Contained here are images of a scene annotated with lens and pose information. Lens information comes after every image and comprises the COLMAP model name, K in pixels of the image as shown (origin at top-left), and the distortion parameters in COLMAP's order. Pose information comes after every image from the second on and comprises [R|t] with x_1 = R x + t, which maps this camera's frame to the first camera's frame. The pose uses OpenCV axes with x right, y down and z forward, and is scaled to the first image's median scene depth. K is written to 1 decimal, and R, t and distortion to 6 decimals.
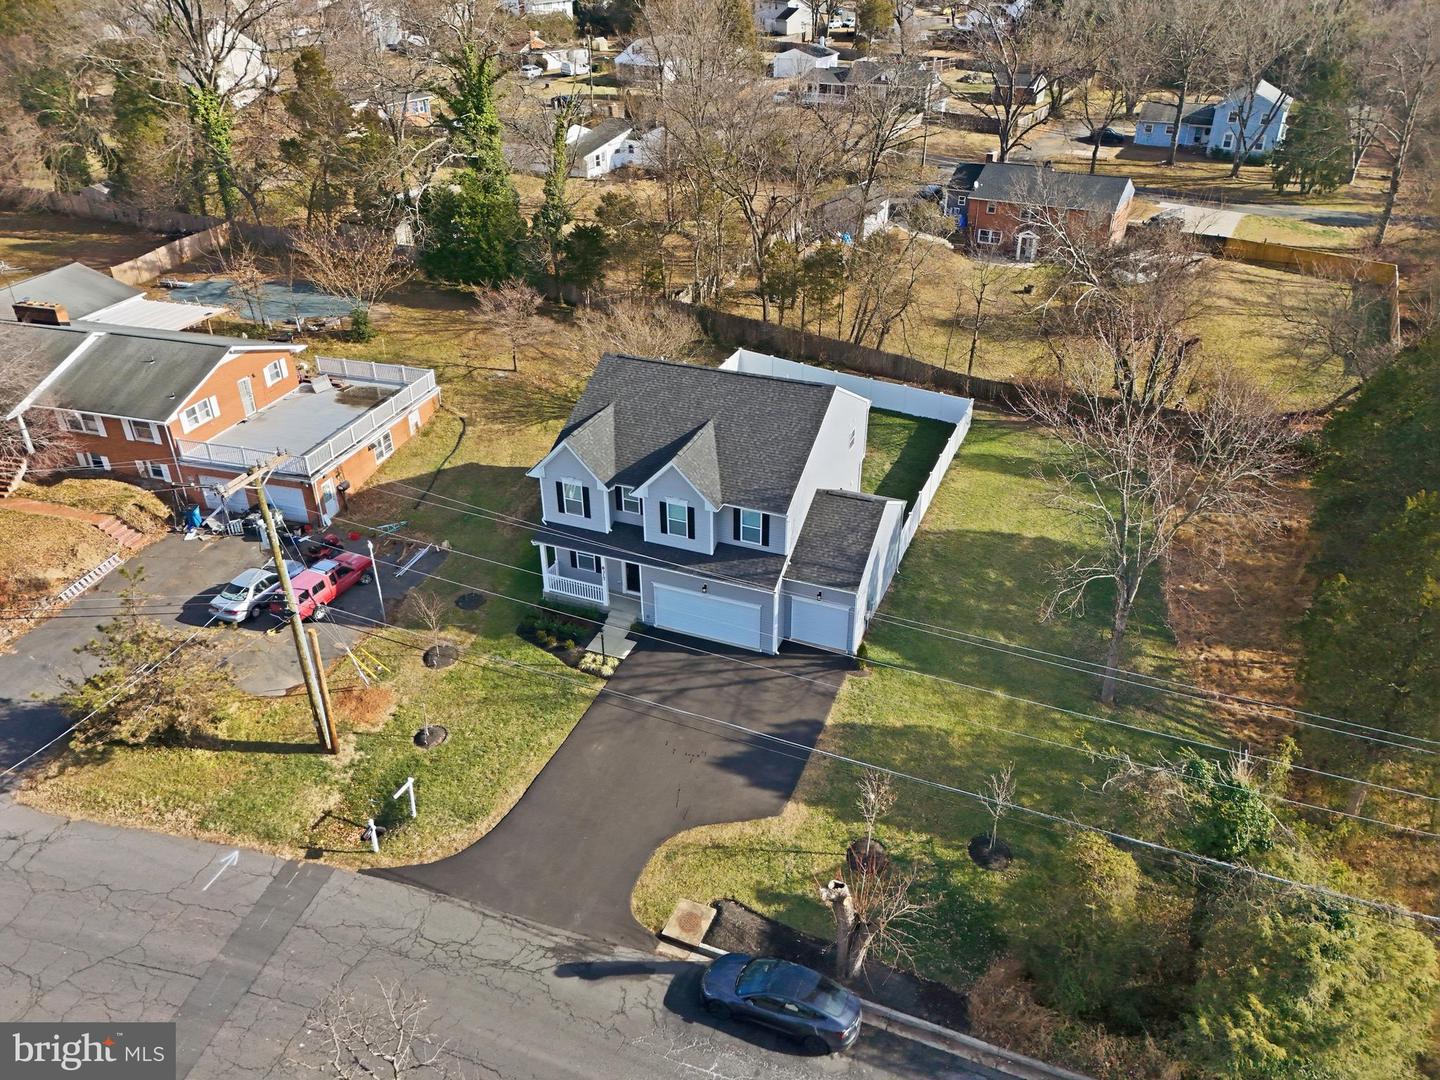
lens RADIAL K [[1053.2, 0, 720.0], [0, 1053.2, 540.0], [0, 0, 1]] dist [0.079641, -0.077046]
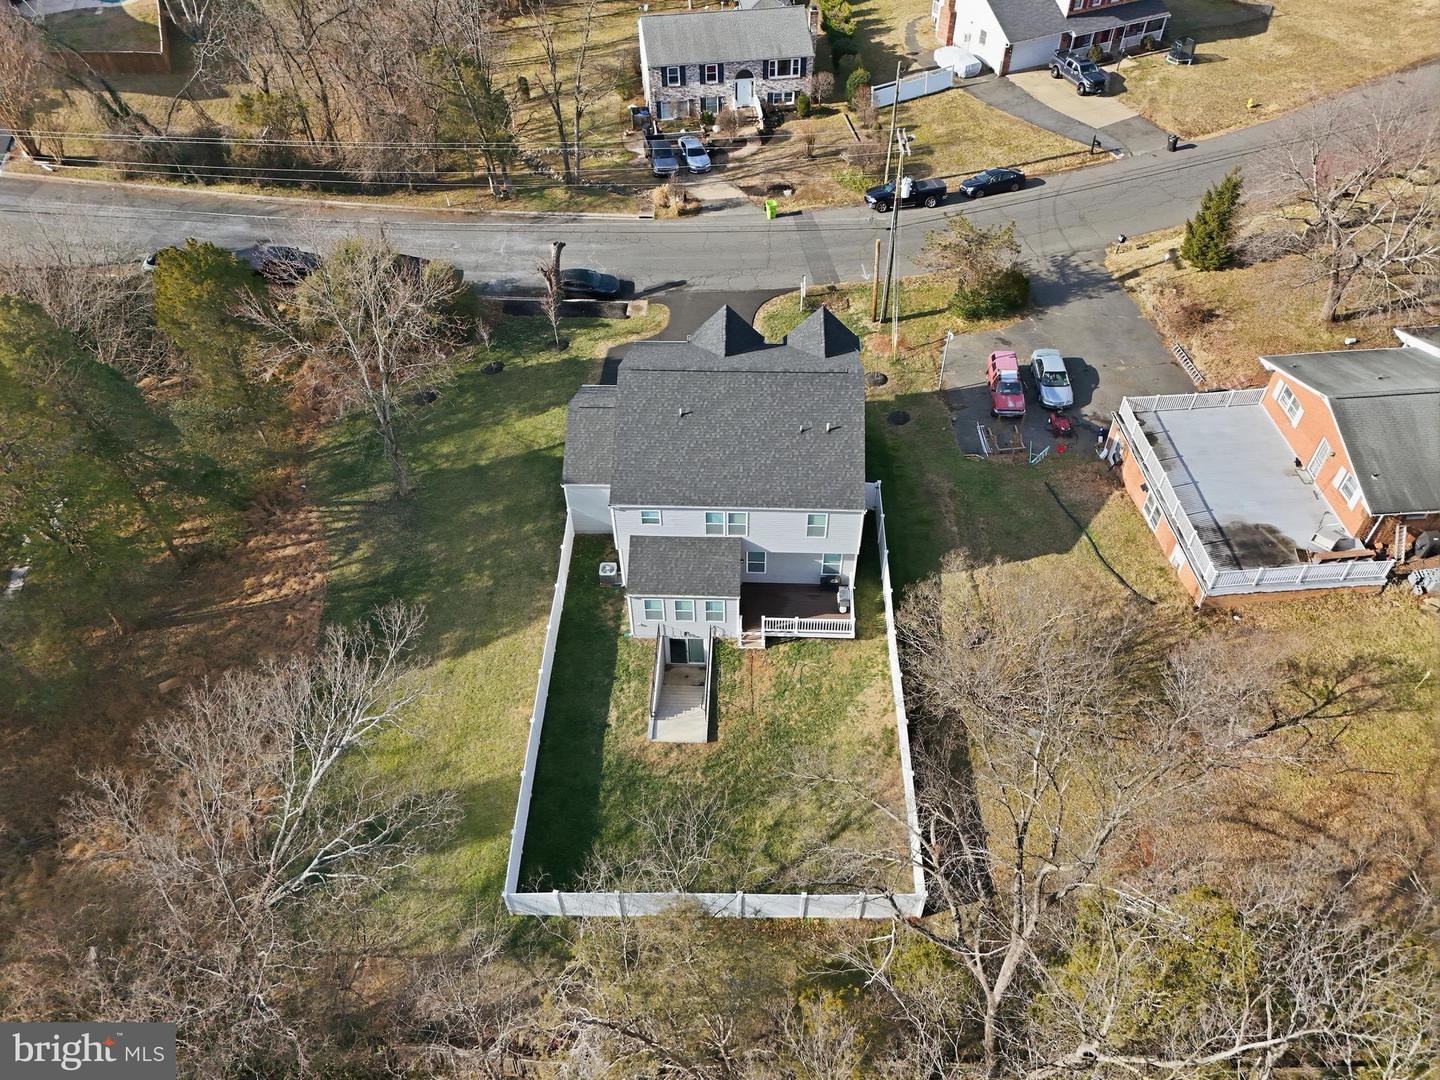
lens RADIAL K [[1057.0, 0, 720.0], [0, 1057.0, 540.0], [0, 0, 1]] dist [0.067086, -0.059789]
pose [[-0.937792, 0.264483, -0.224933, 0.290187], [-0.157417, 0.253545, 0.954429, -1.094498], [0.309461, 0.930464, -0.196139, 1.344859]]
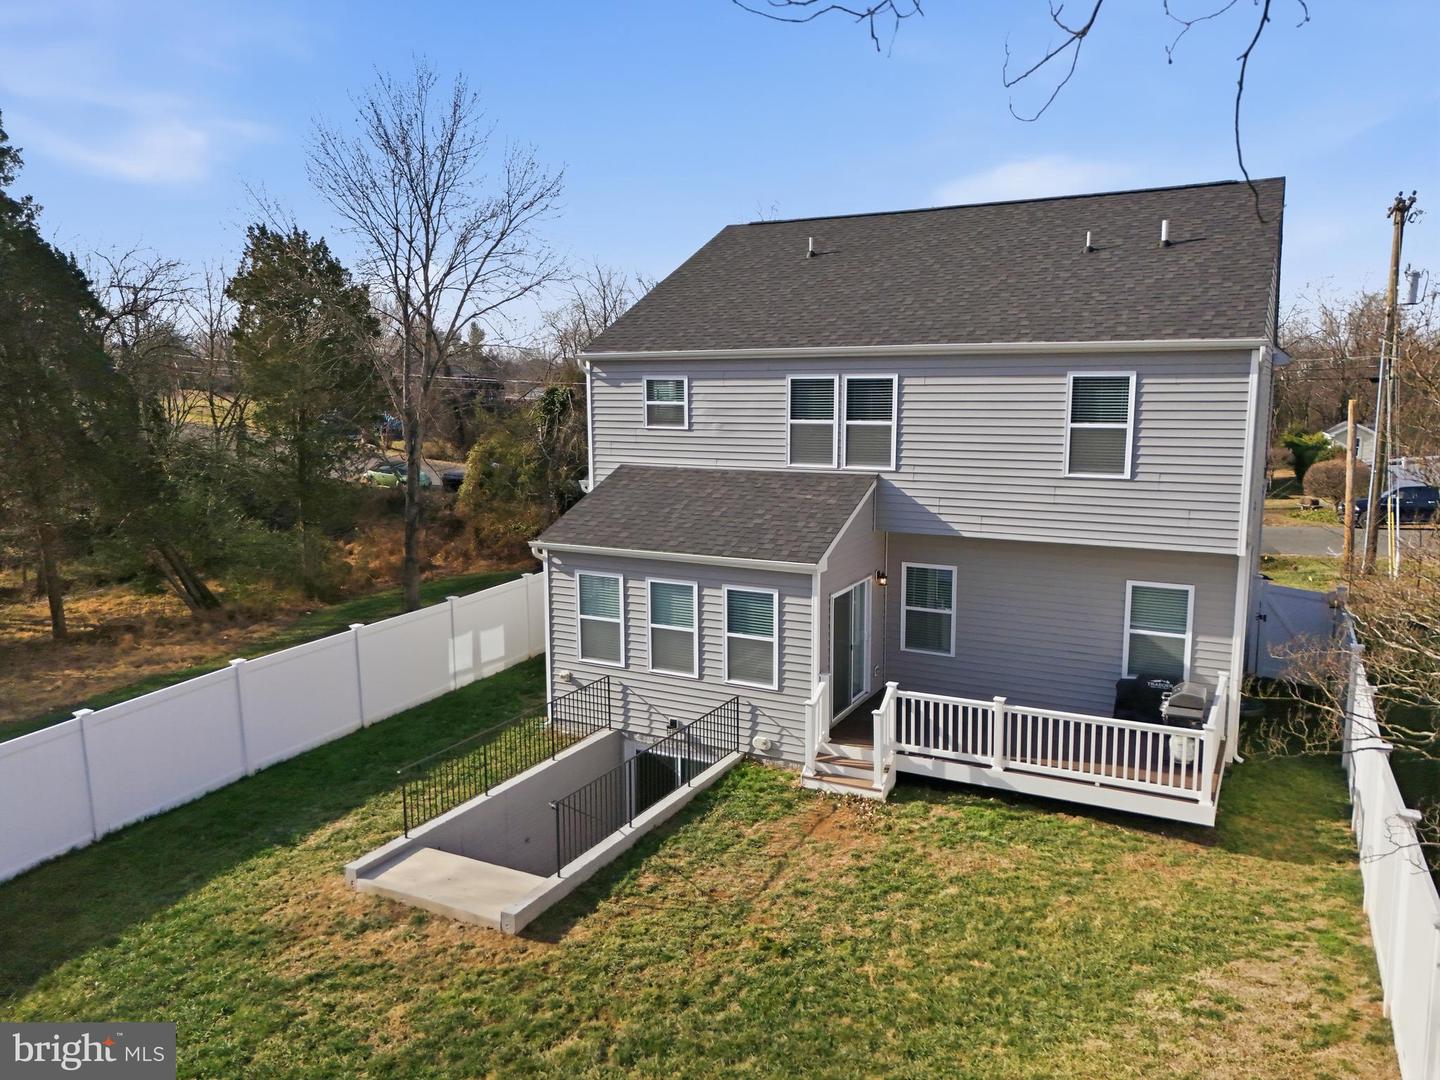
lens RADIAL K [[1053.2, 0, 720.0], [0, 1053.2, 540.0], [0, 0, 1]] dist [0.079641, -0.077046]
pose [[-0.995788, -0.004459, 0.091582, 0.063909], [0.053867, 0.779824, 0.623677, -0.345840], [-0.074199, 0.625983, -0.776299, 1.453962]]
